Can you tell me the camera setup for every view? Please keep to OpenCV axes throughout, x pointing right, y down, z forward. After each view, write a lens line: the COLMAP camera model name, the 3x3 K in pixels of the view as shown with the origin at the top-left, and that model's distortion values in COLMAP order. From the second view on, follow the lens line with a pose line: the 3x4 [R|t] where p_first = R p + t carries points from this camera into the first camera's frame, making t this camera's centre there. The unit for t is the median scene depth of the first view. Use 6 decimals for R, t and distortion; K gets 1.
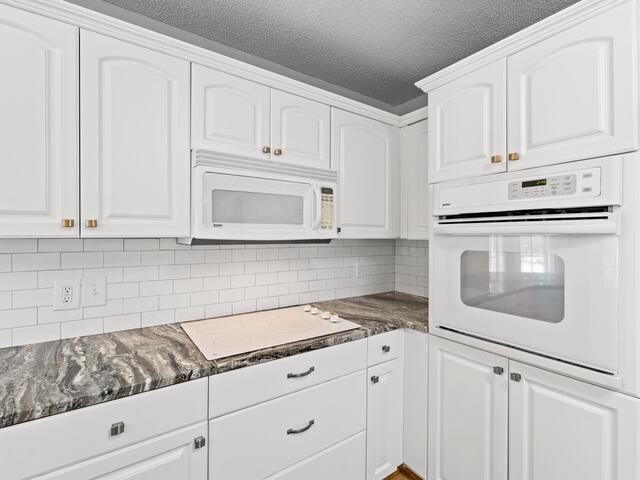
lens RADIAL K [[305.0, 0, 319.4], [0, 305.0, 235.2], [0, 0, 1]] dist [-0.001902, 0.002518]
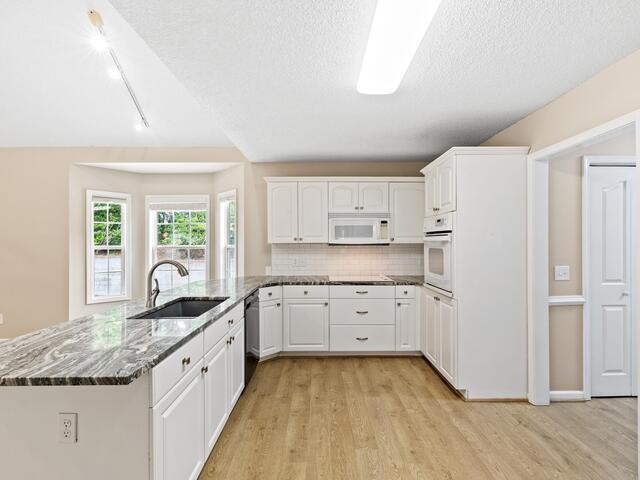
lens RADIAL K [[276.3, 0, 321.8], [0, 276.3, 241.5], [0, 0, 1]] dist [-0.001149, -0.000029]
pose [[0.826318, -0.006787, -0.563163, 0.894289], [0.004668, 0.999976, -0.005203, 0.006293], [0.563185, 0.001671, 0.826329, -1.073282]]
